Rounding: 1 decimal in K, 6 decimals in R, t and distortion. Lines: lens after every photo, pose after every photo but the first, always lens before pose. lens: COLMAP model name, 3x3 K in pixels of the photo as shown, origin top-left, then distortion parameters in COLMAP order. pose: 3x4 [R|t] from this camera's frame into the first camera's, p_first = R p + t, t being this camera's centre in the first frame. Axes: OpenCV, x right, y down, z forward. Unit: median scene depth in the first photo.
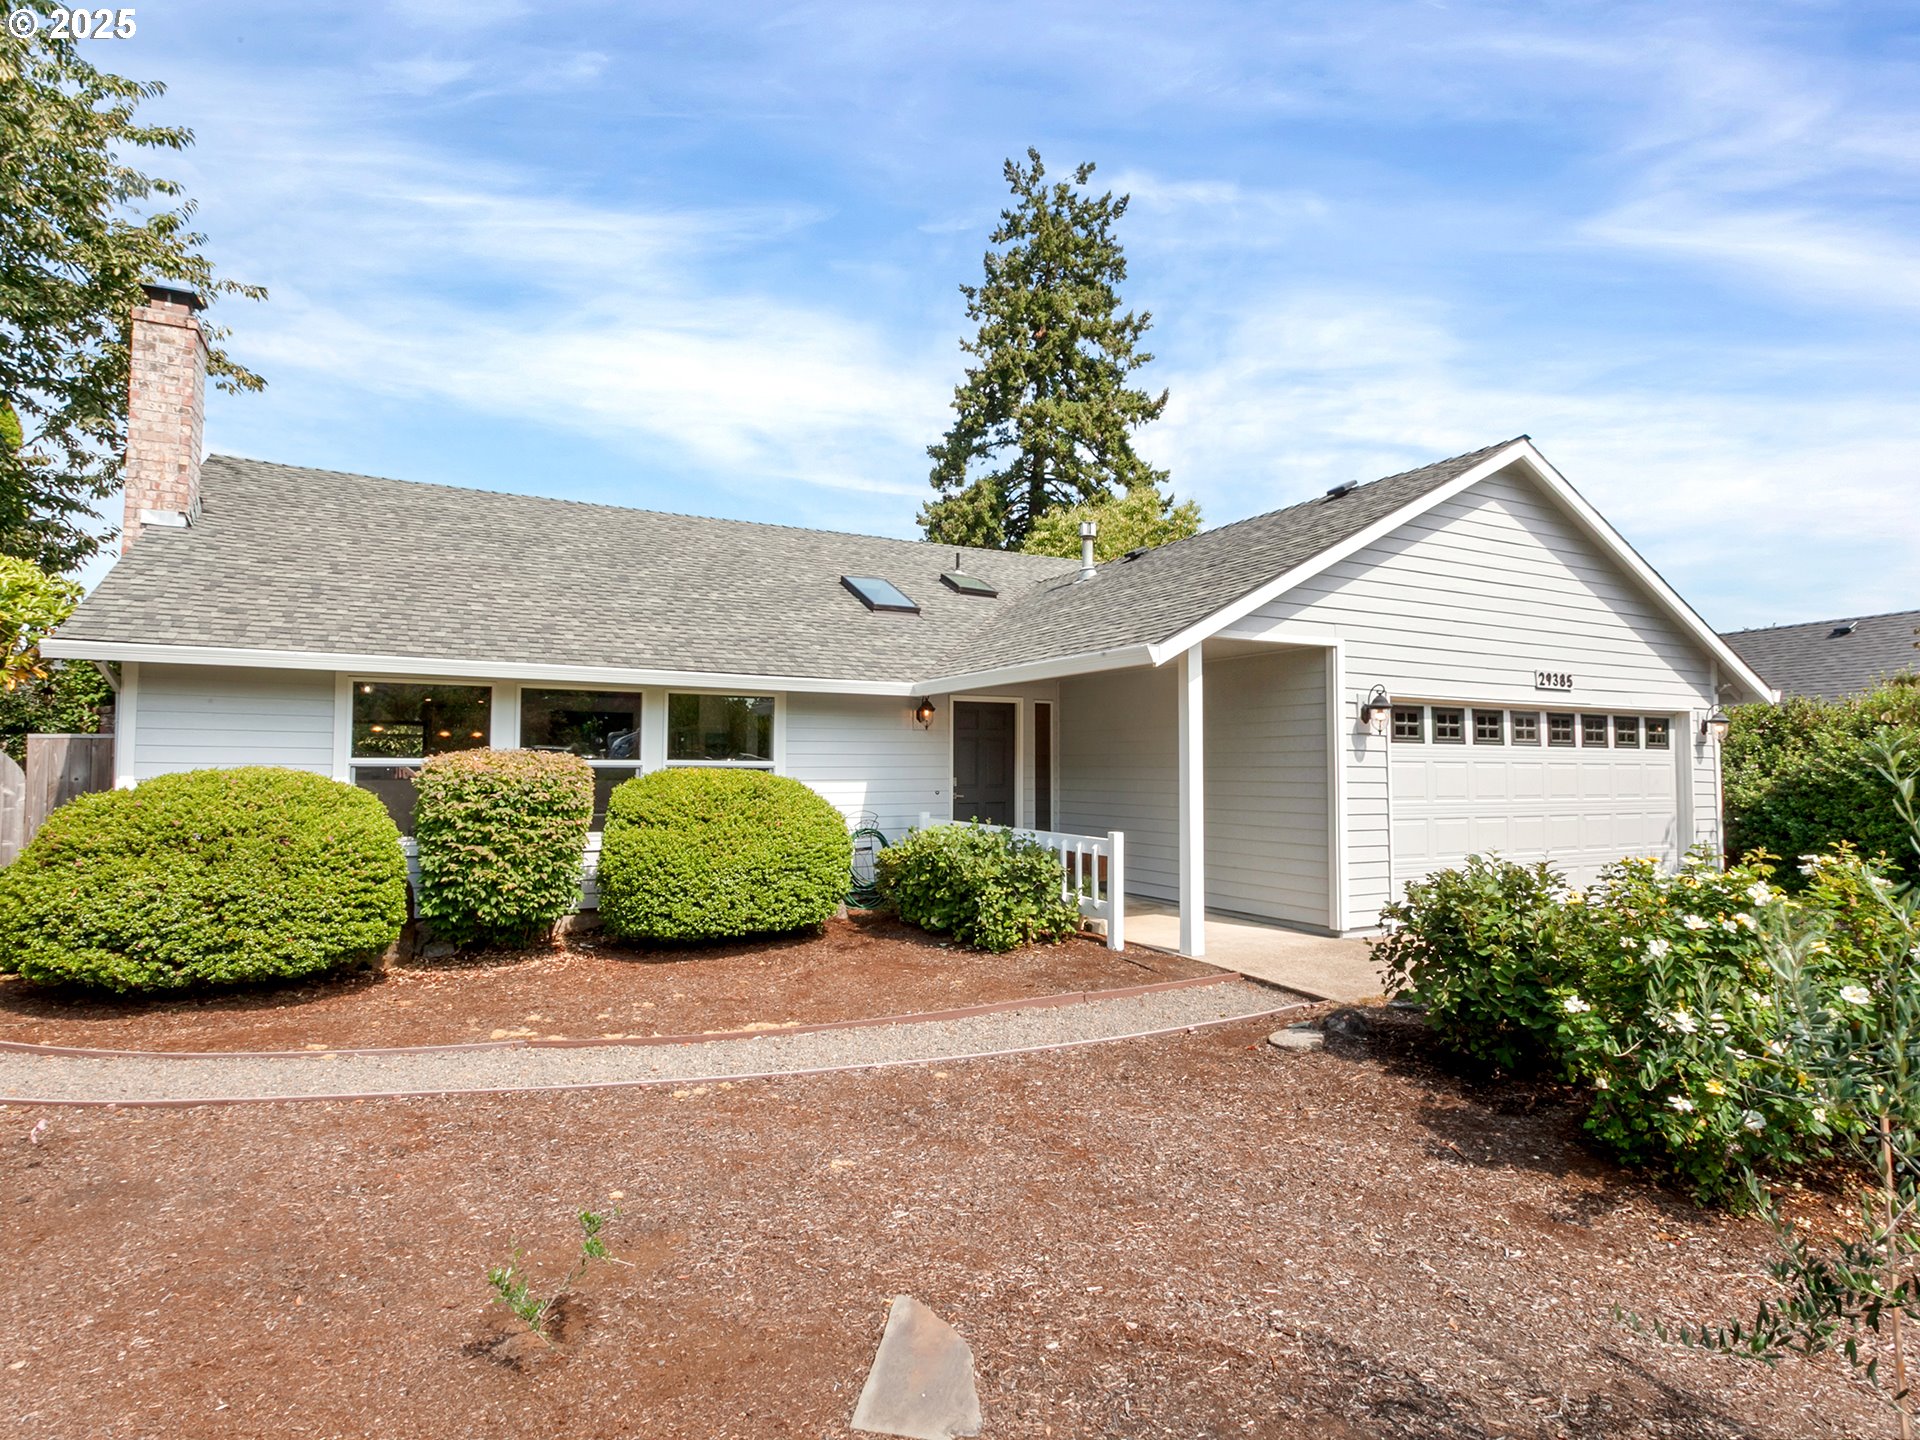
lens RADIAL K [[1014.1, 0, 960.0], [0, 1014.1, 720.0], [0, 0, 1]] dist [0.010725, 0.000575]
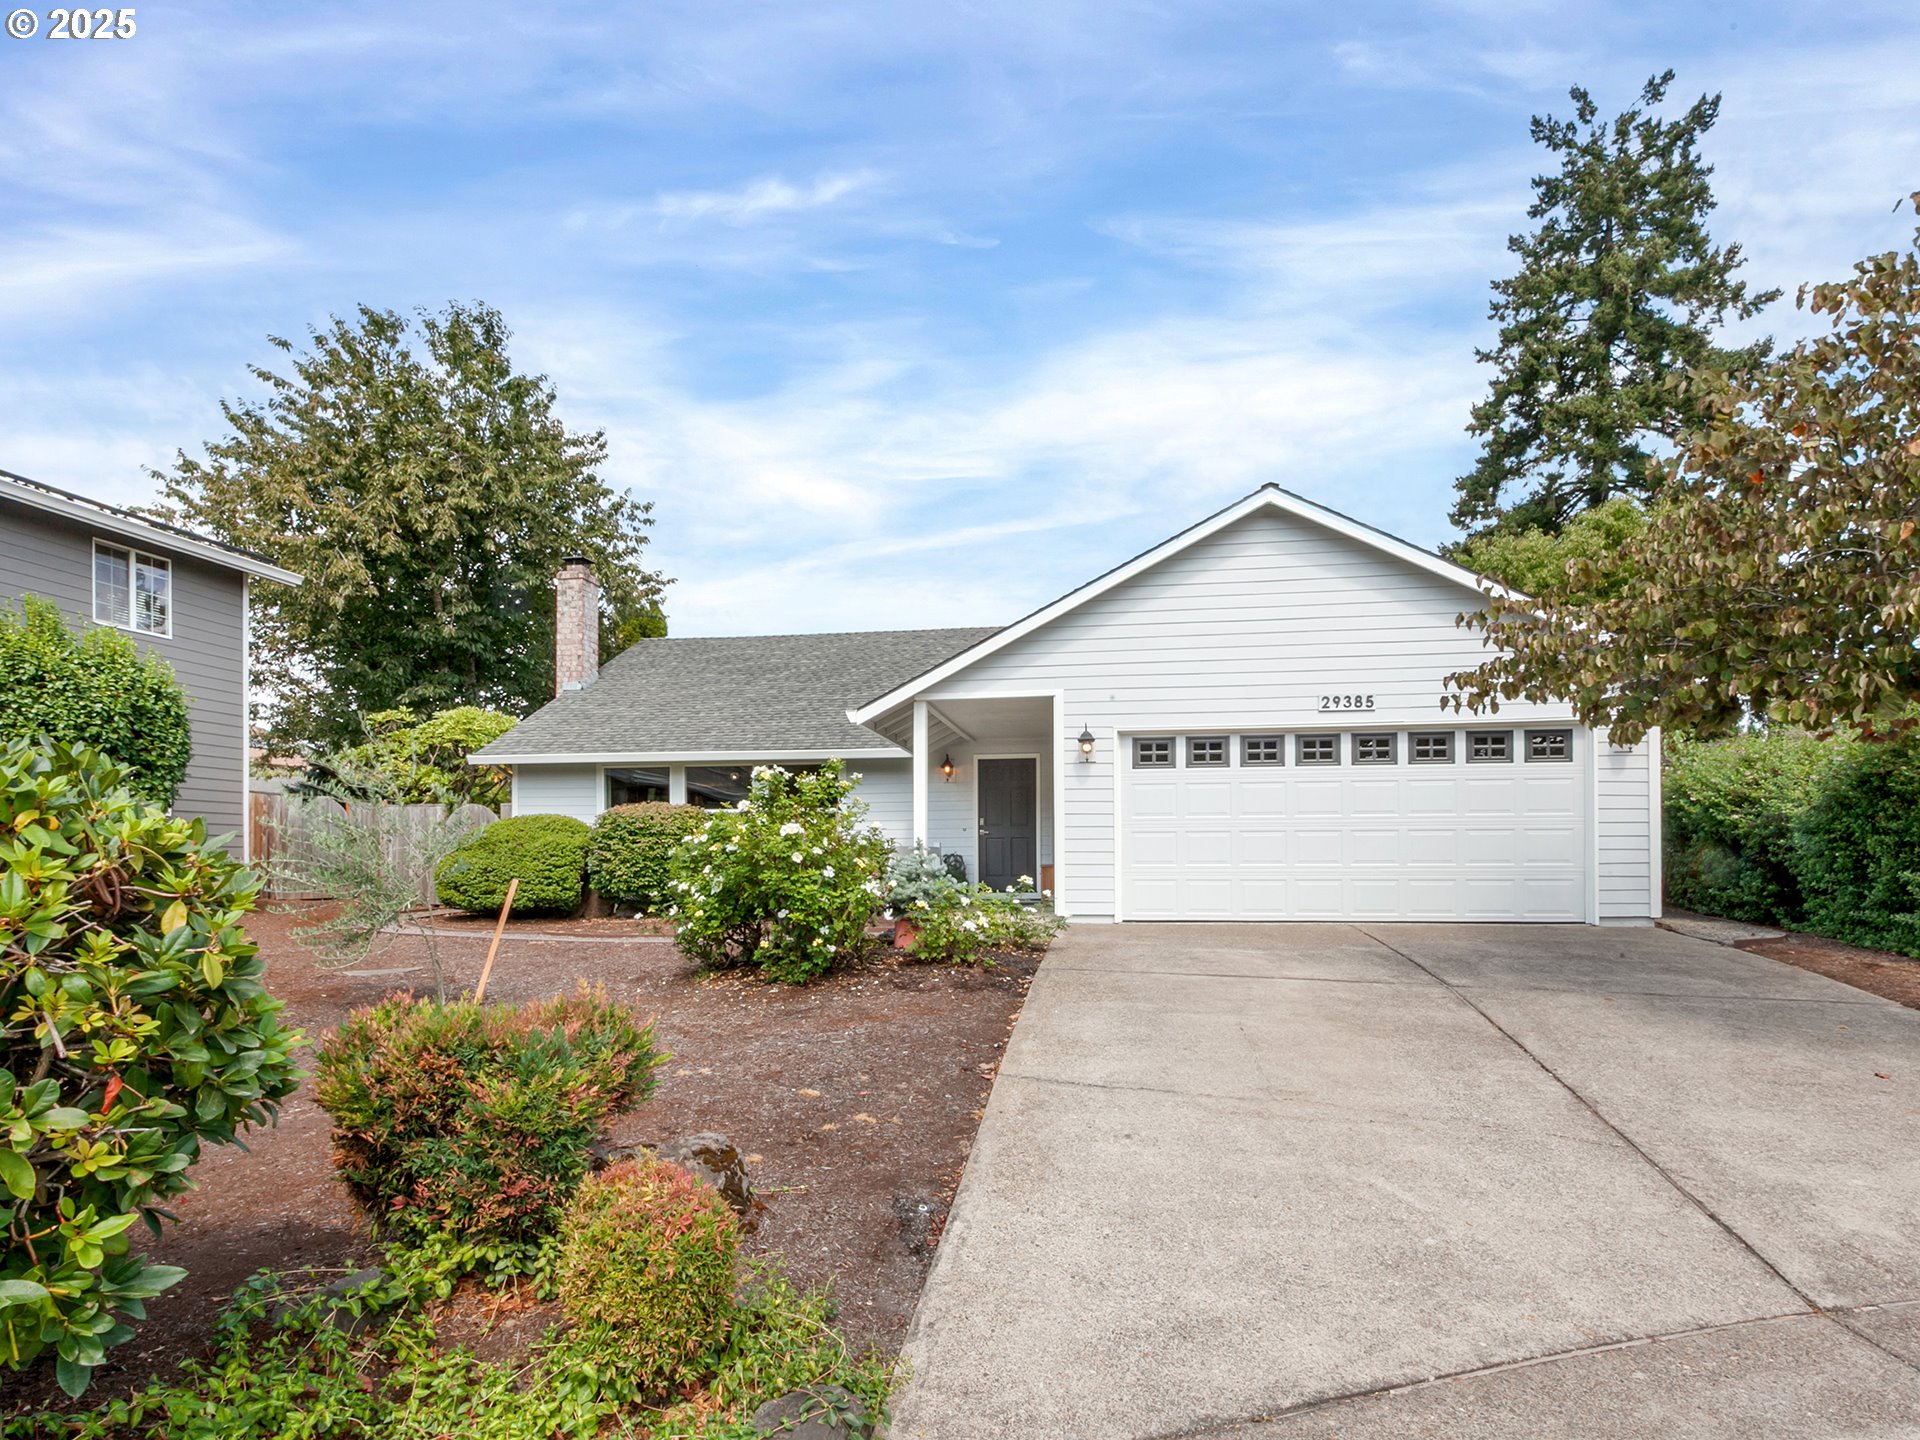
lens RADIAL K [[1086.7, 0, 953.6], [0, 1086.7, 865.5], [0, 0, 1]] dist [-0.008060, 0.002911]
pose [[0.797291, -0.004889, -0.603575, 0.887280], [0.035146, 0.998647, 0.038337, 0.068819], [0.602571, -0.051779, 0.796384, -0.145250]]
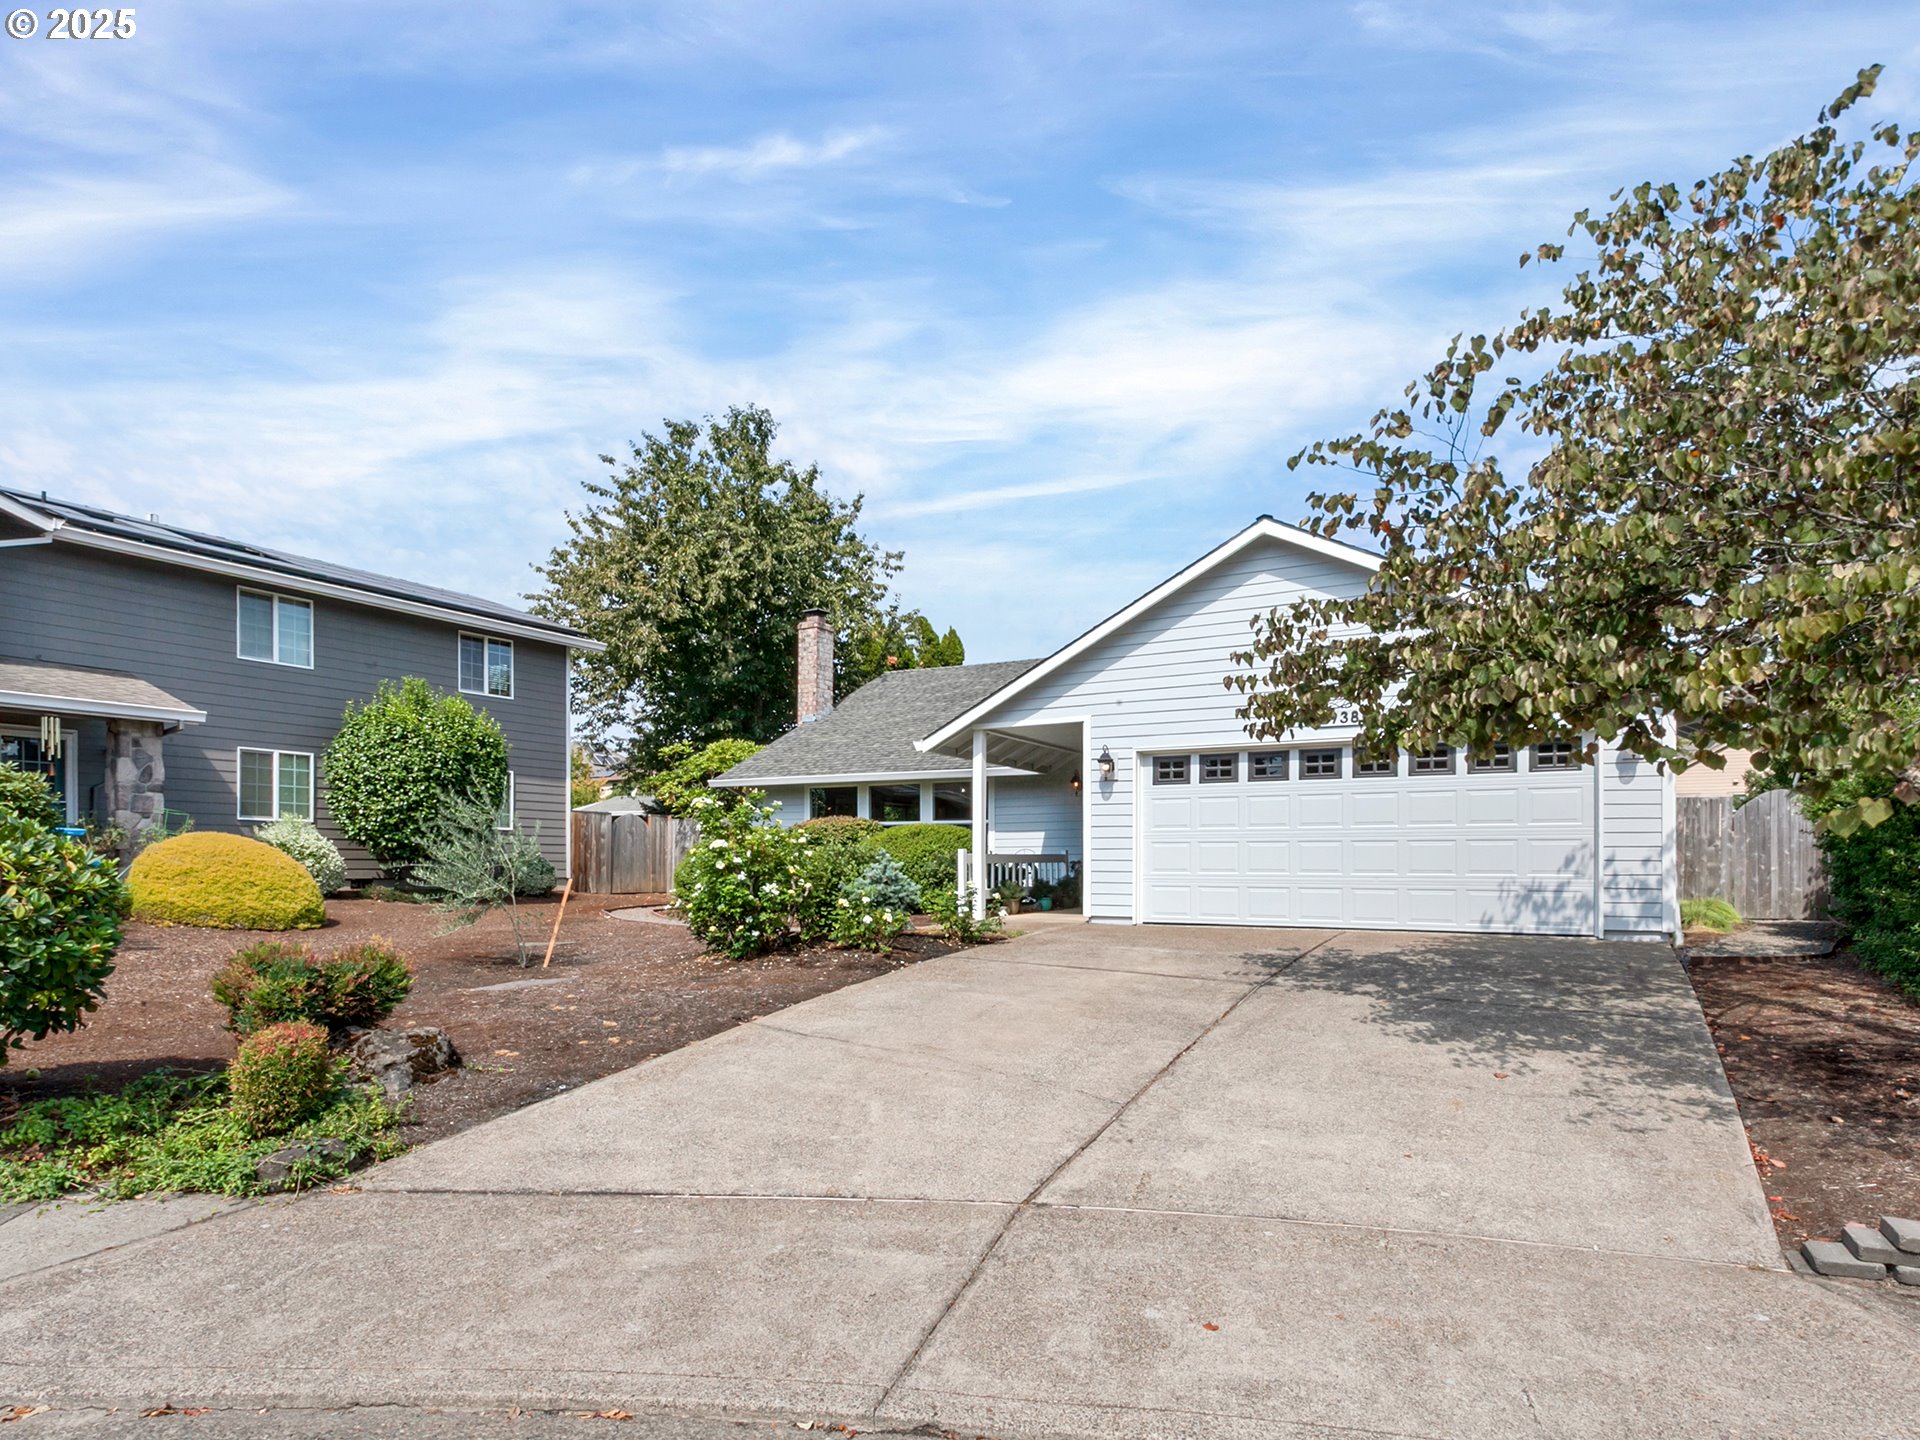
lens RADIAL K [[1086.7, 0, 953.6], [0, 1086.7, 865.5], [0, 0, 1]] dist [-0.008060, 0.002911]
pose [[0.532699, -0.002428, -0.846301, 1.276794], [0.038298, 0.999041, 0.021241, 0.074740], [0.845438, -0.043727, 0.532281, 0.012871]]
